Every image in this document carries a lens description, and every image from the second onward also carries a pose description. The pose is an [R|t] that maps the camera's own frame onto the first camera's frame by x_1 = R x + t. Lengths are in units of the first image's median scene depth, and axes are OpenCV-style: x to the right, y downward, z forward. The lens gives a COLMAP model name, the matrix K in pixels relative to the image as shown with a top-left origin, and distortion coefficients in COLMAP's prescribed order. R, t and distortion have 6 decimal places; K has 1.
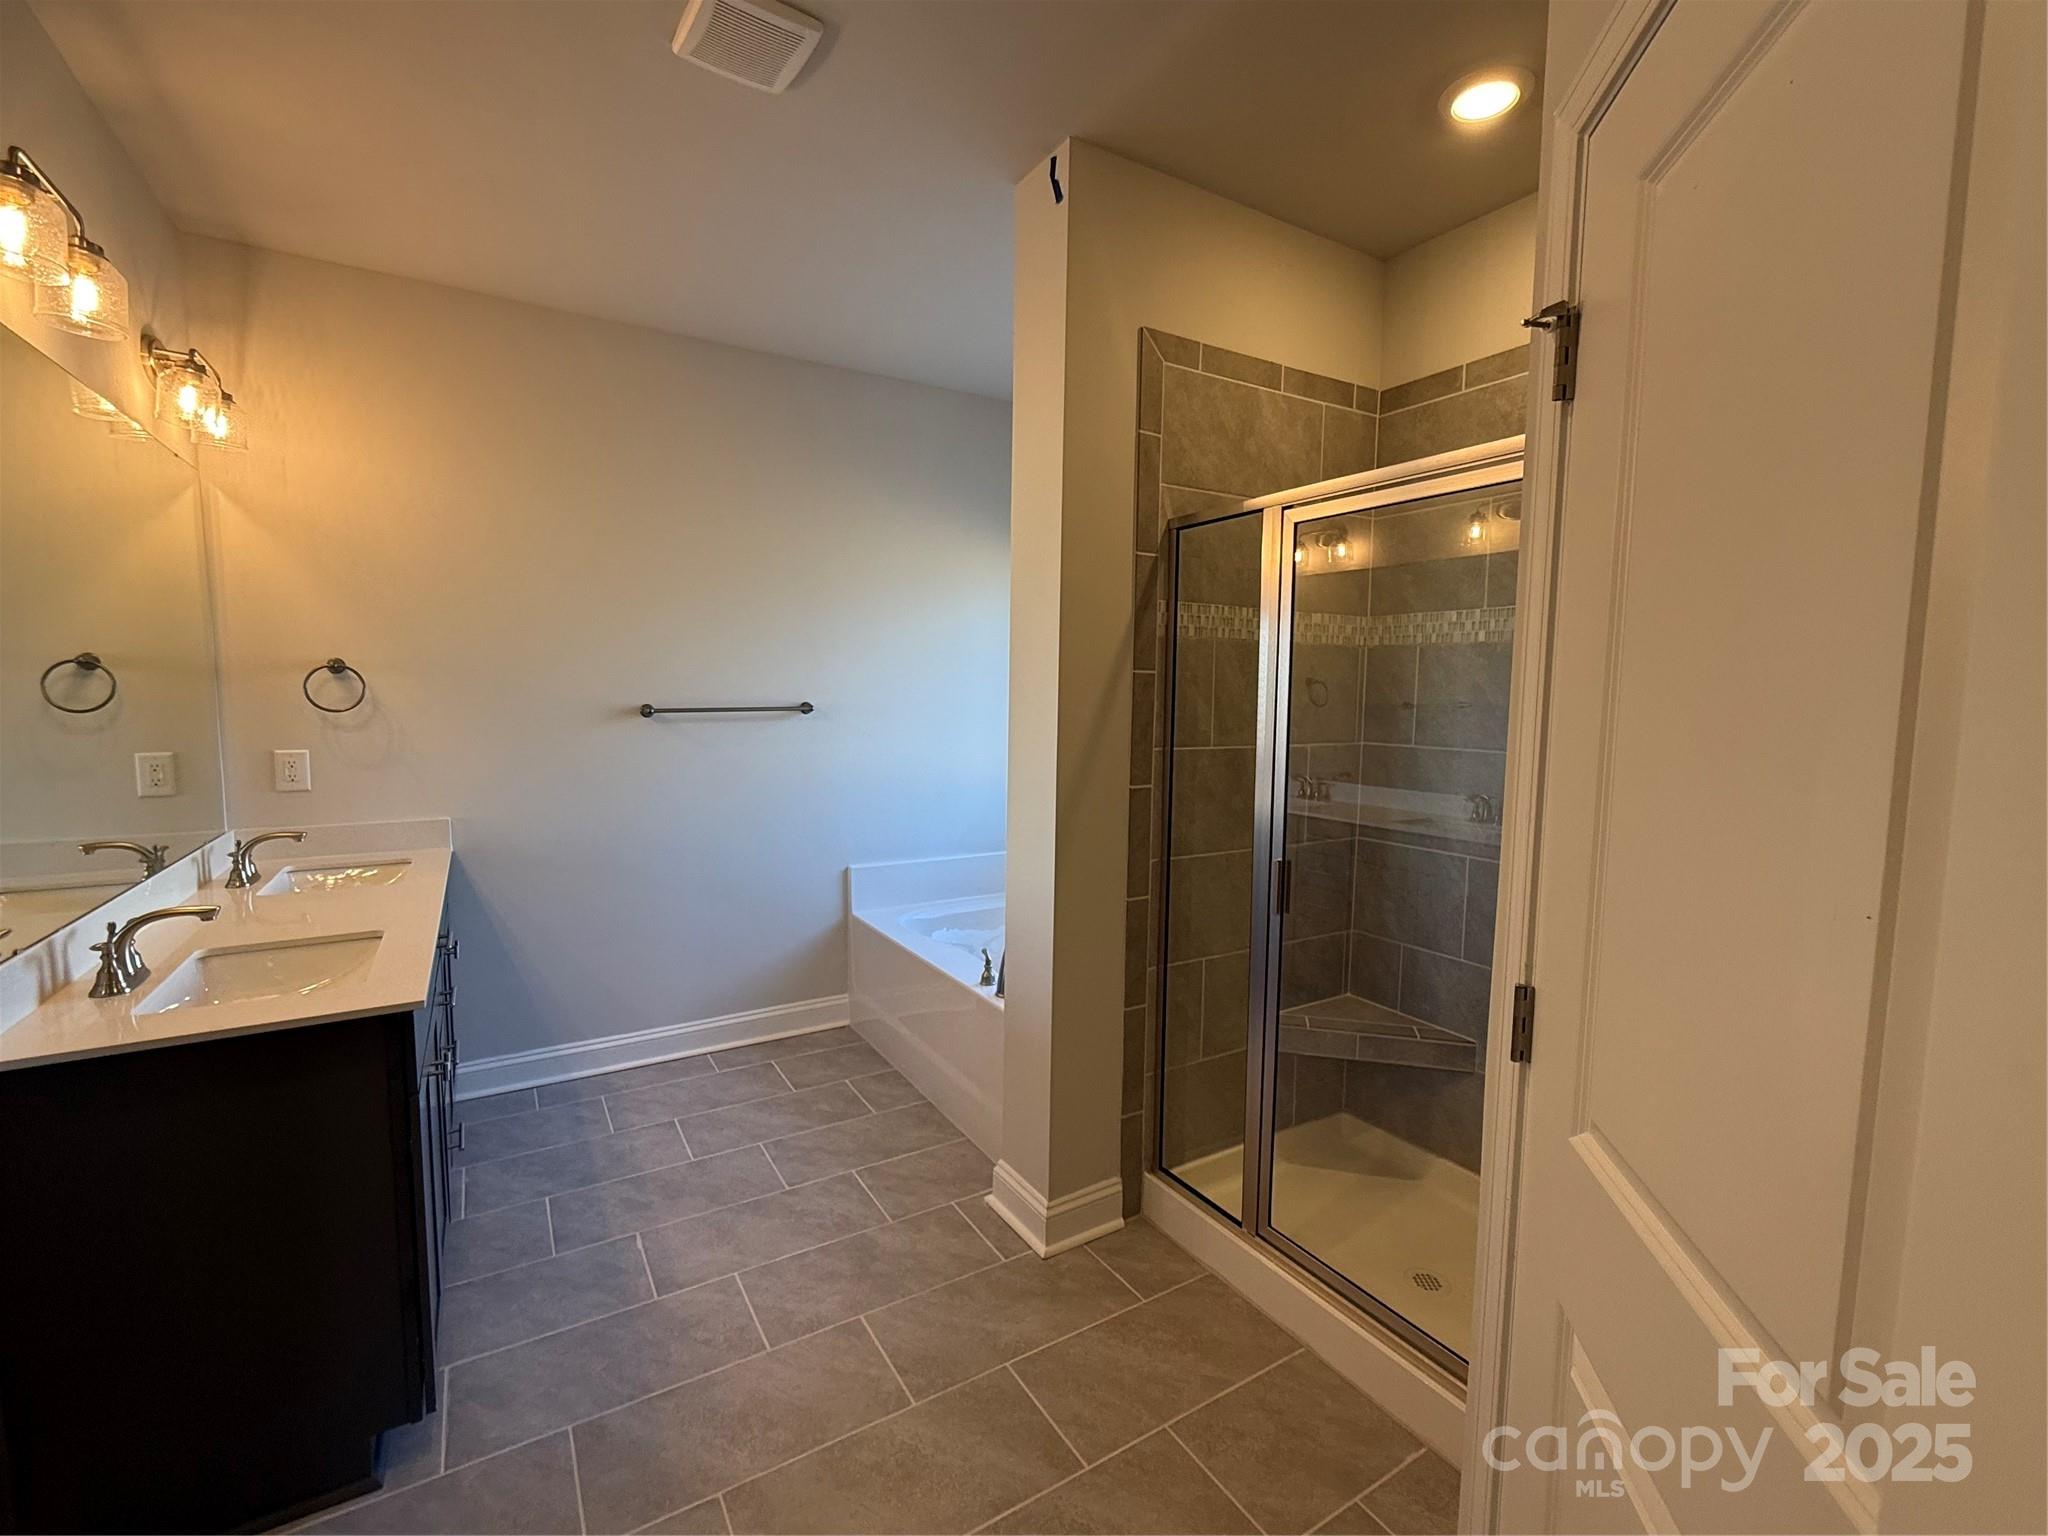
lens RADIAL K [[889.1, 0, 1022.6], [0, 889.1, 770.1], [0, 0, 1]] dist [0.001030, 0.000150]
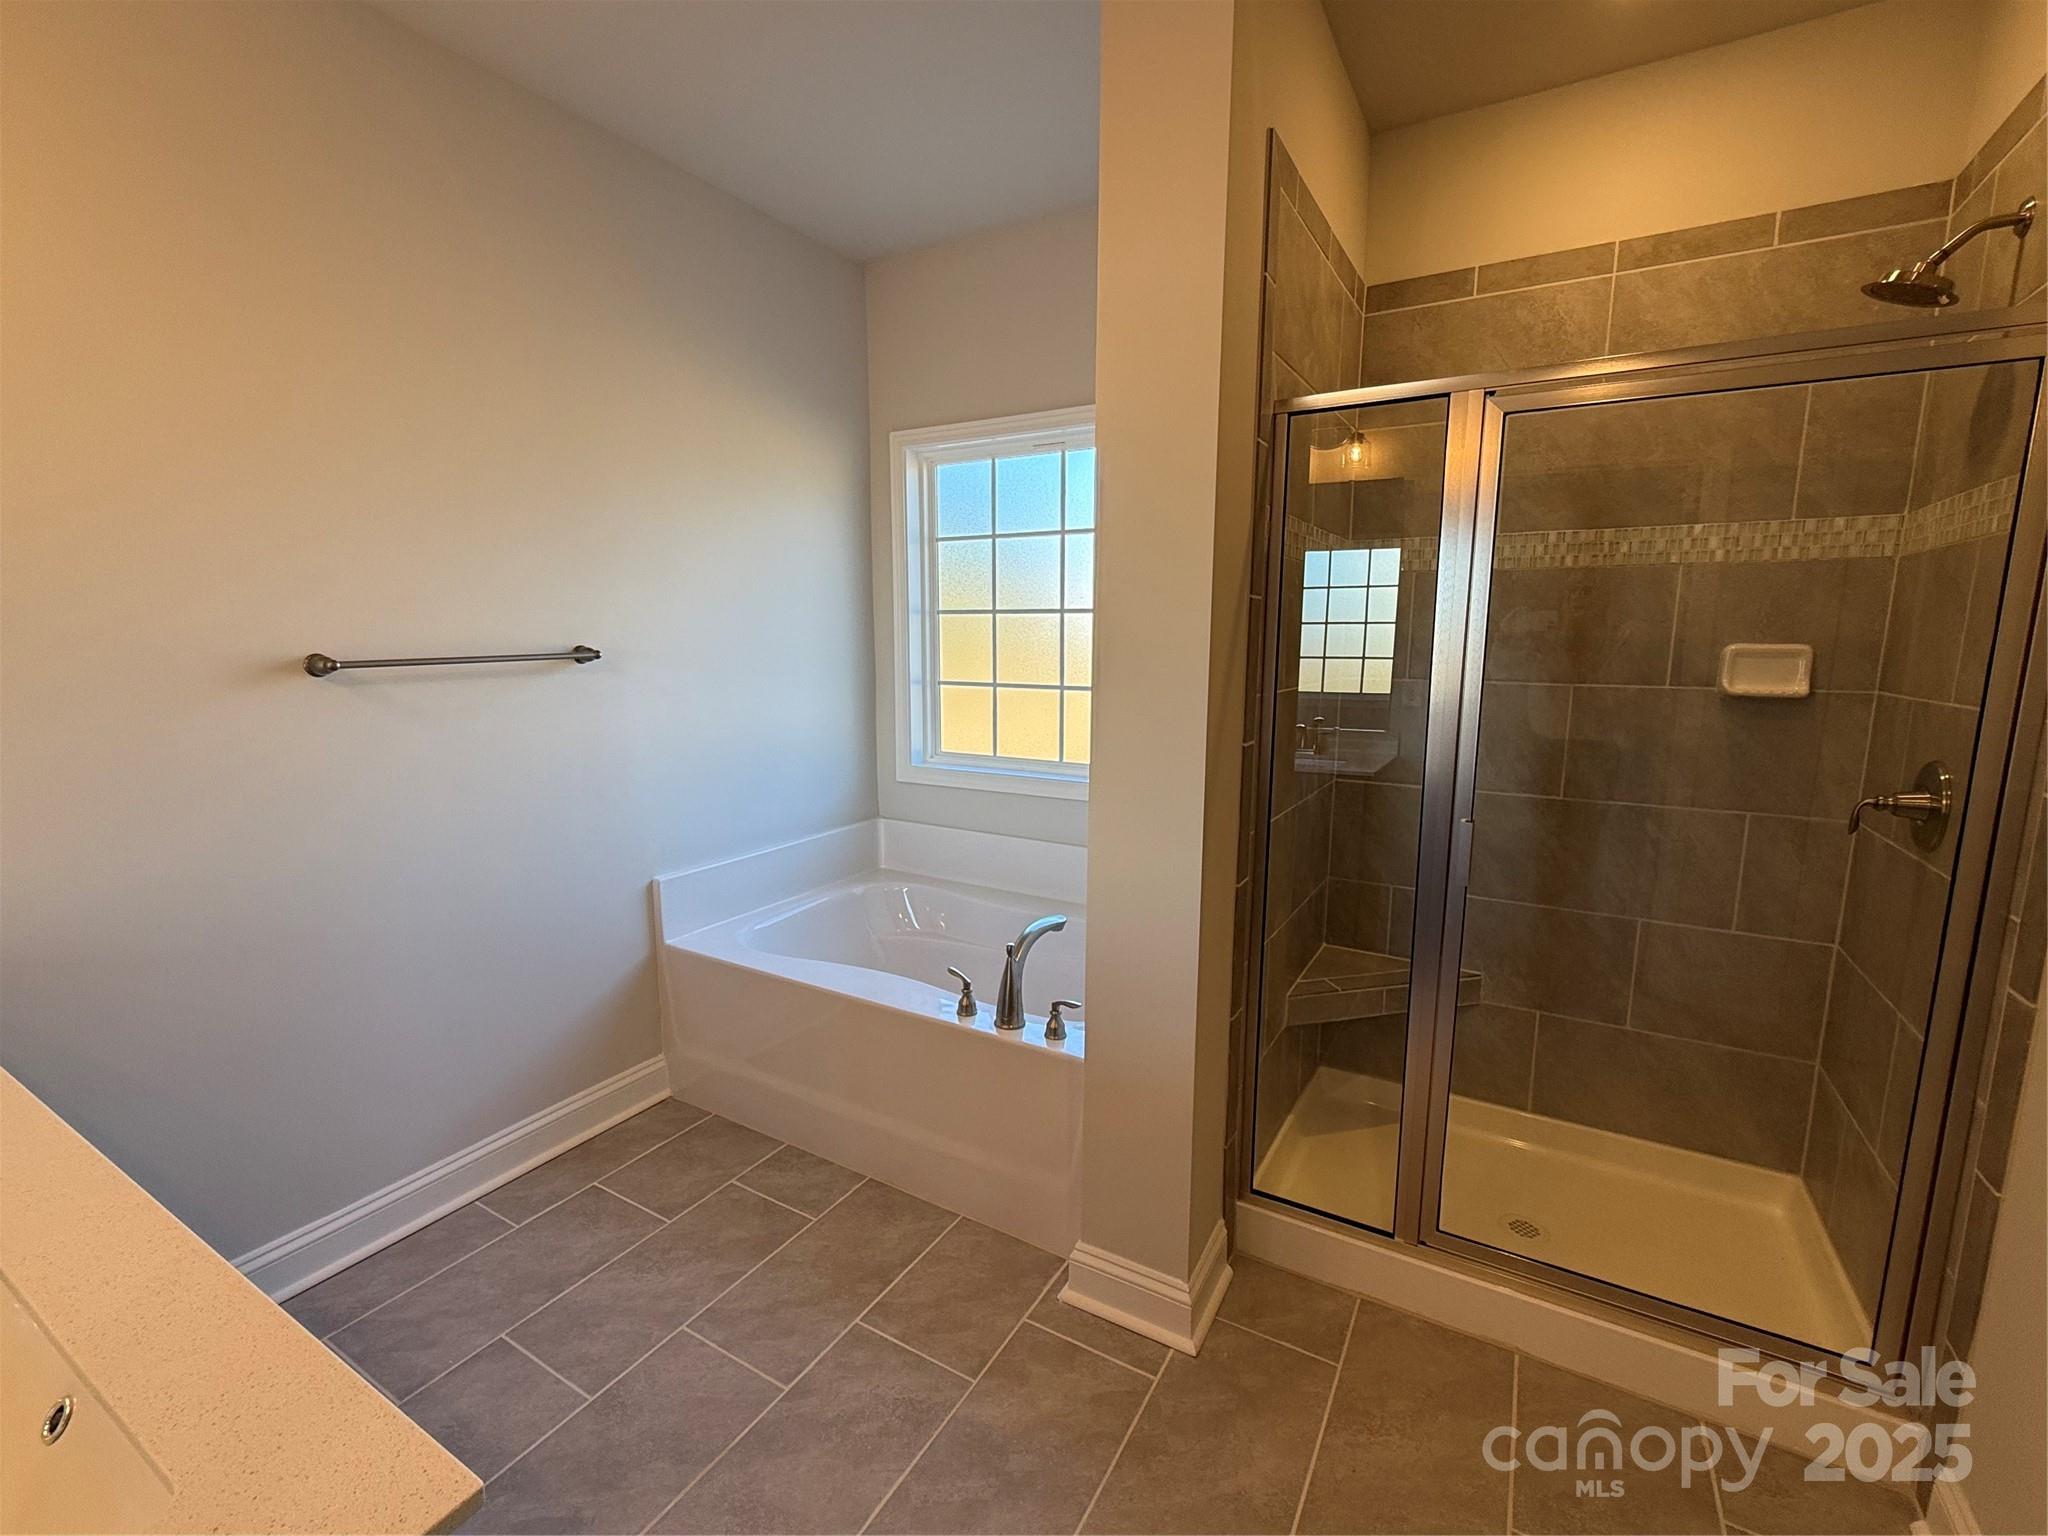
lens RADIAL K [[889.1, 0, 1025.7], [0, 889.1, 765.2], [0, 0, 1]] dist [0.001030, 0.000150]
pose [[0.881503, -0.081710, 0.465056, -0.349772], [0.051948, 0.995717, 0.076480, -0.027471], [-0.469313, -0.043259, 0.881972, 0.331300]]
